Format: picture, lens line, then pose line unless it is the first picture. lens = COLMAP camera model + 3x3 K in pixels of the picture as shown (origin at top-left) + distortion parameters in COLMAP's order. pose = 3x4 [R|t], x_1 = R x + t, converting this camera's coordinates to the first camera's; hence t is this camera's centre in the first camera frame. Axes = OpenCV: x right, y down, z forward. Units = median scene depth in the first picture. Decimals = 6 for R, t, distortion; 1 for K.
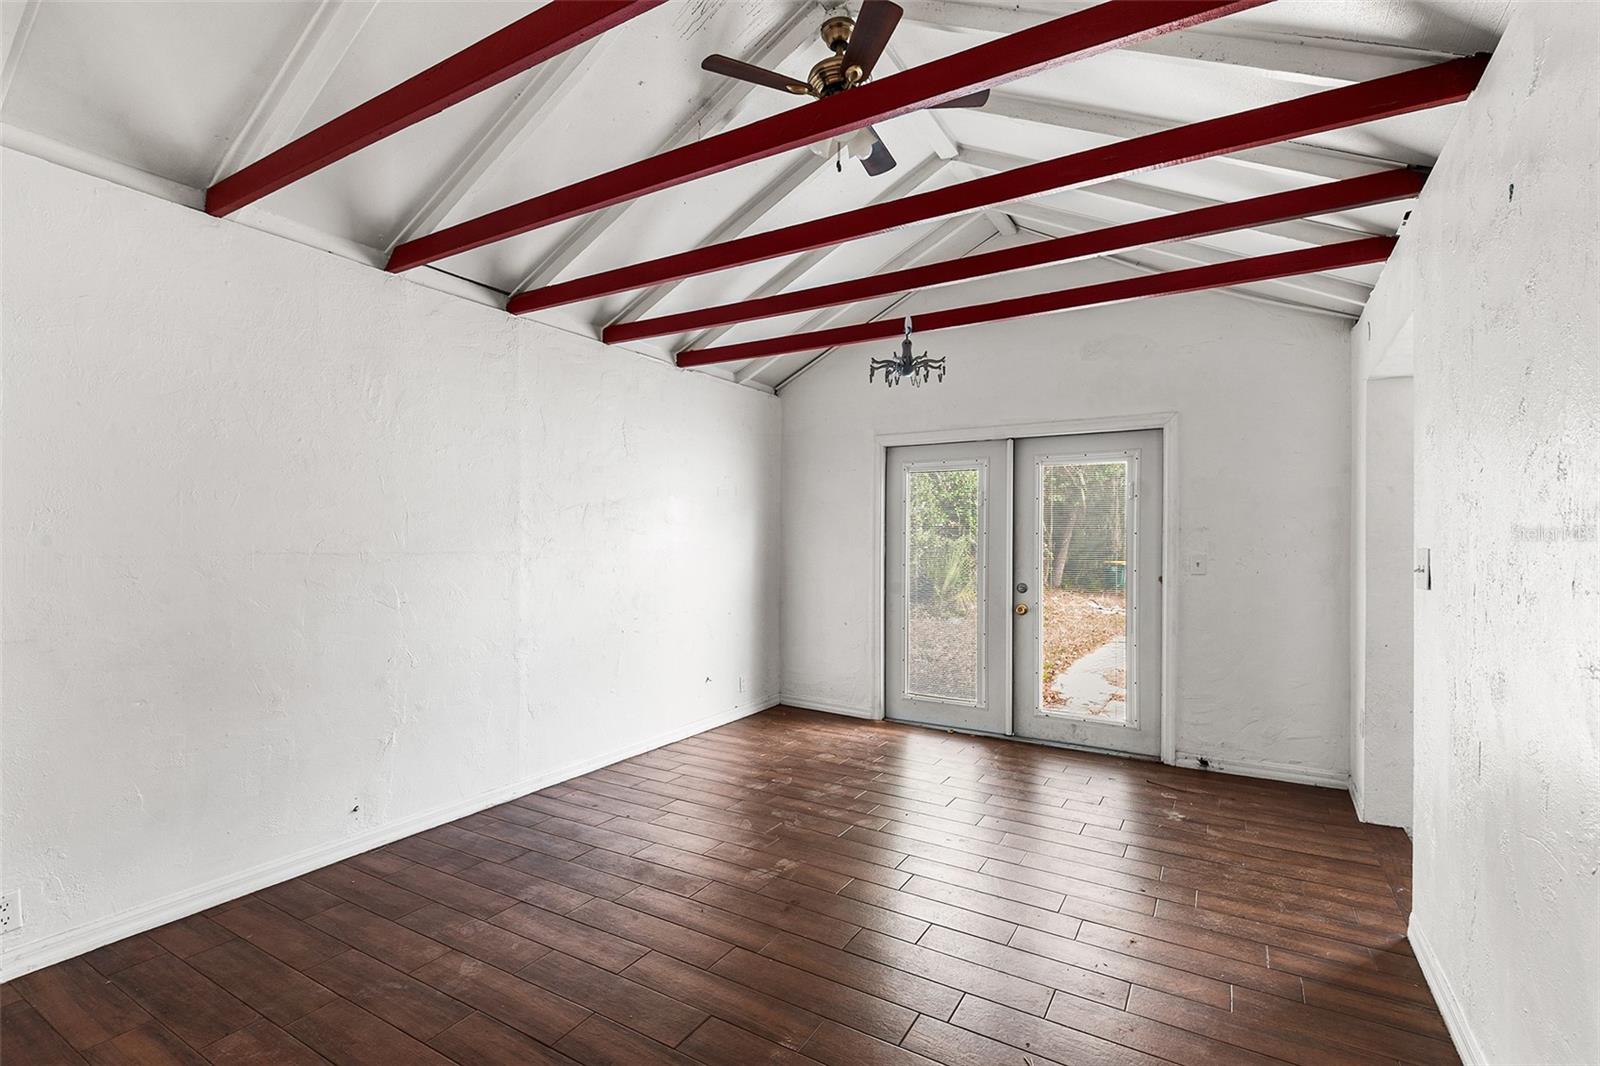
lens RADIAL K [[721.7, 0, 800.2], [0, 721.7, 540.3], [0, 0, 1]] dist [0.017147, -0.013152]
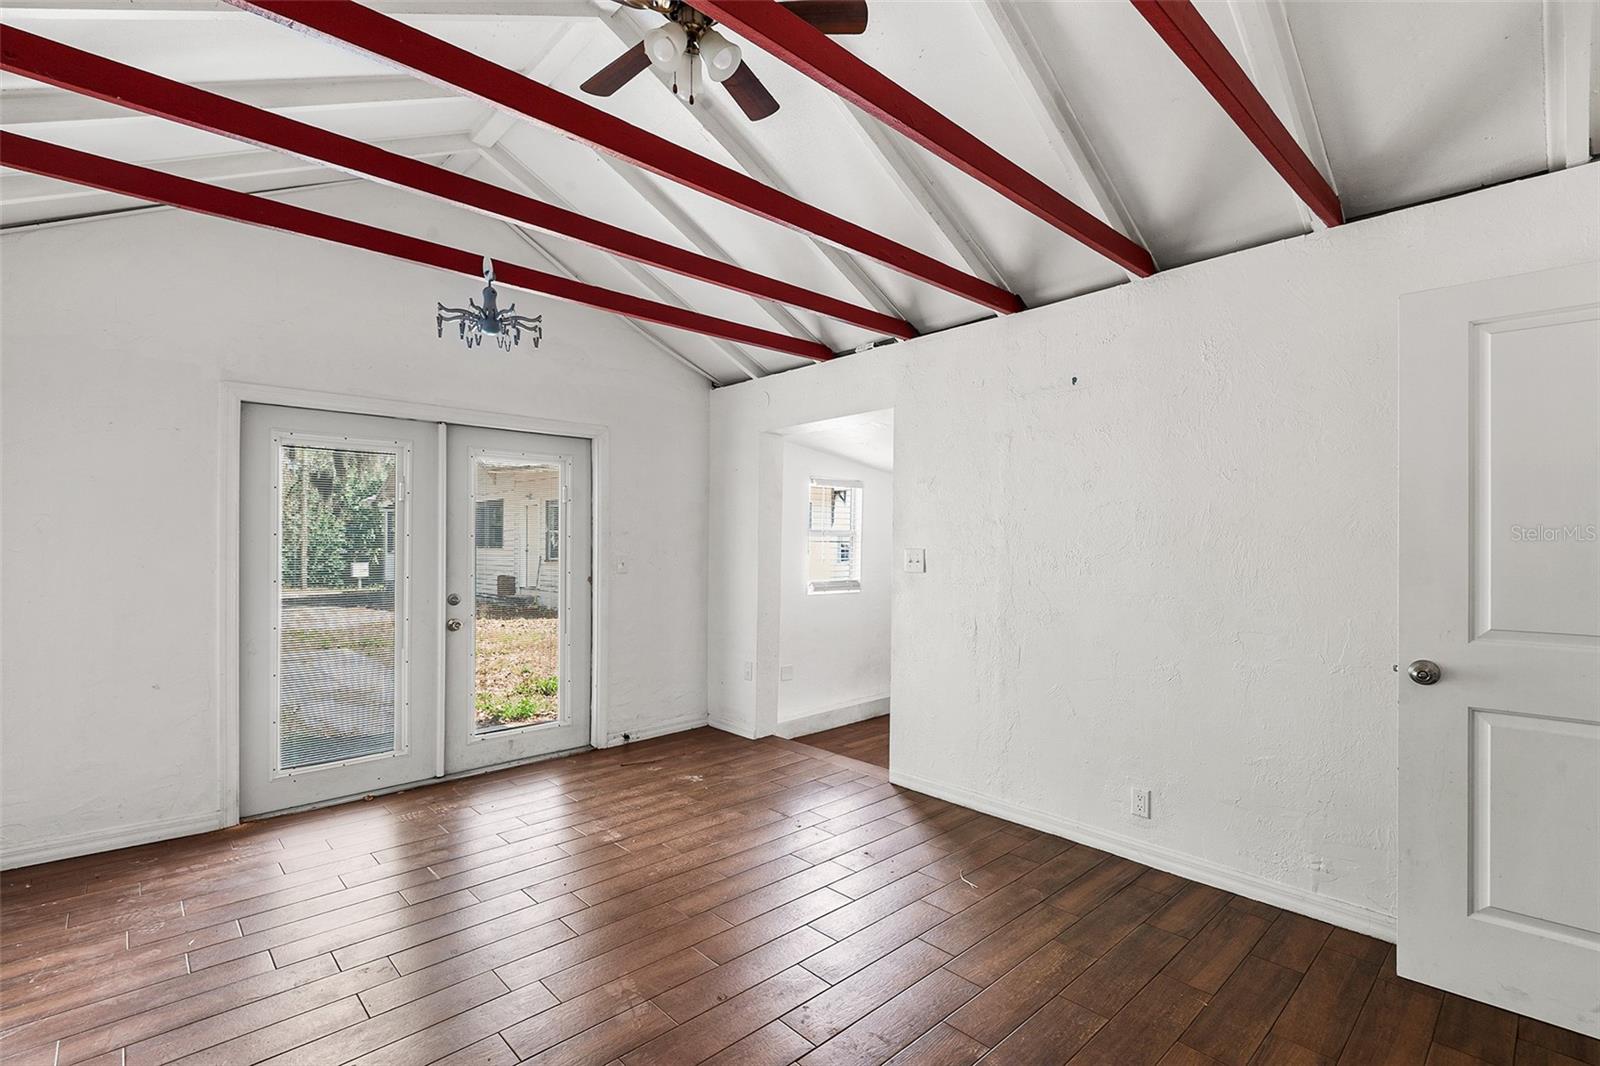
lens RADIAL K [[721.7, 0, 800.2], [0, 721.7, 540.3], [0, 0, 1]] dist [0.017147, -0.013152]
pose [[0.280792, -0.005186, 0.959755, -0.453454], [0.002856, 0.999985, 0.004567, -0.007295], [-0.959765, 0.001459, 0.280802, 0.414789]]
